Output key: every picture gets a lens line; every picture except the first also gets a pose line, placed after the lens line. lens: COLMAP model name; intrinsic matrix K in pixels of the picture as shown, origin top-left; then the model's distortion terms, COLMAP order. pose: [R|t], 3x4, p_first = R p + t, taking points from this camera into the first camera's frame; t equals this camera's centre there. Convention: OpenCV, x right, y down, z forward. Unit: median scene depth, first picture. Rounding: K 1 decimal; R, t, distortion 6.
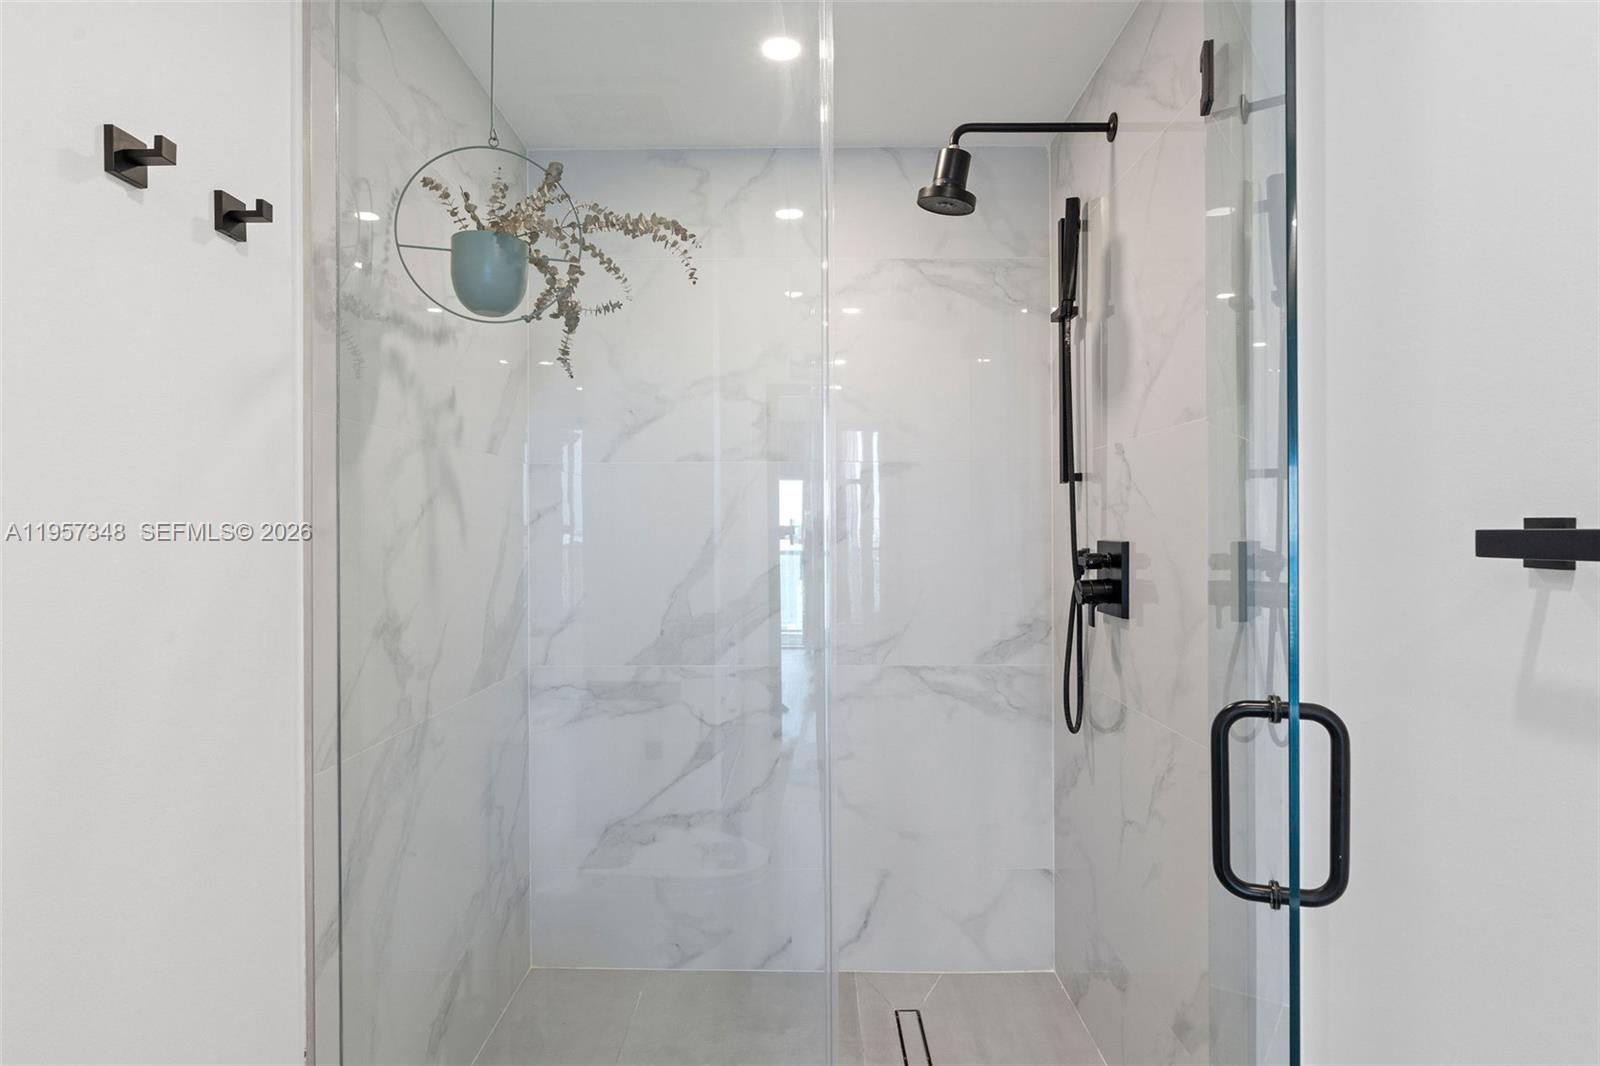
lens RADIAL K [[932.7, 0, 794.4], [0, 932.7, 532.9], [0, 0, 1]] dist [-0.007116, -0.000079]
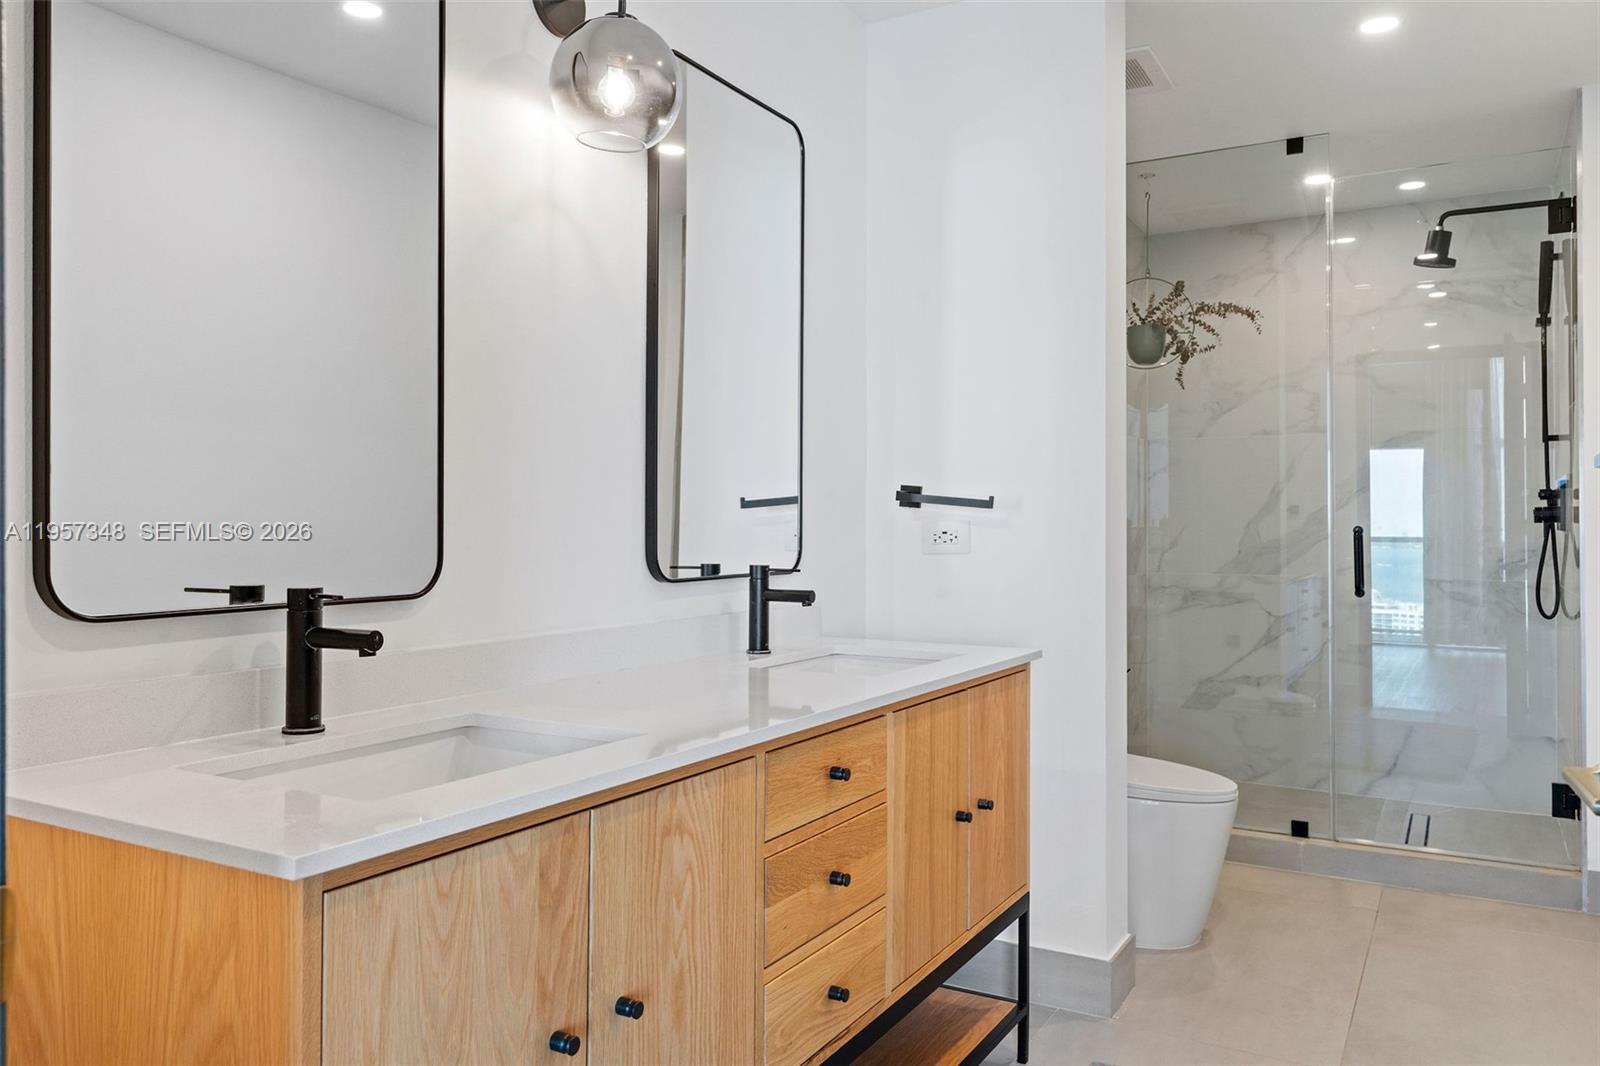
lens RADIAL K [[1178.3, 0, 794.6], [0, 1178.3, 517.8], [0, 0, 1]] dist [-0.002045, -0.003747]
pose [[0.876047, 0.002191, -0.482220, 0.164464], [-0.002794, 0.999996, -0.000532, 0.066746], [0.482217, 0.001813, 0.876050, -1.146510]]
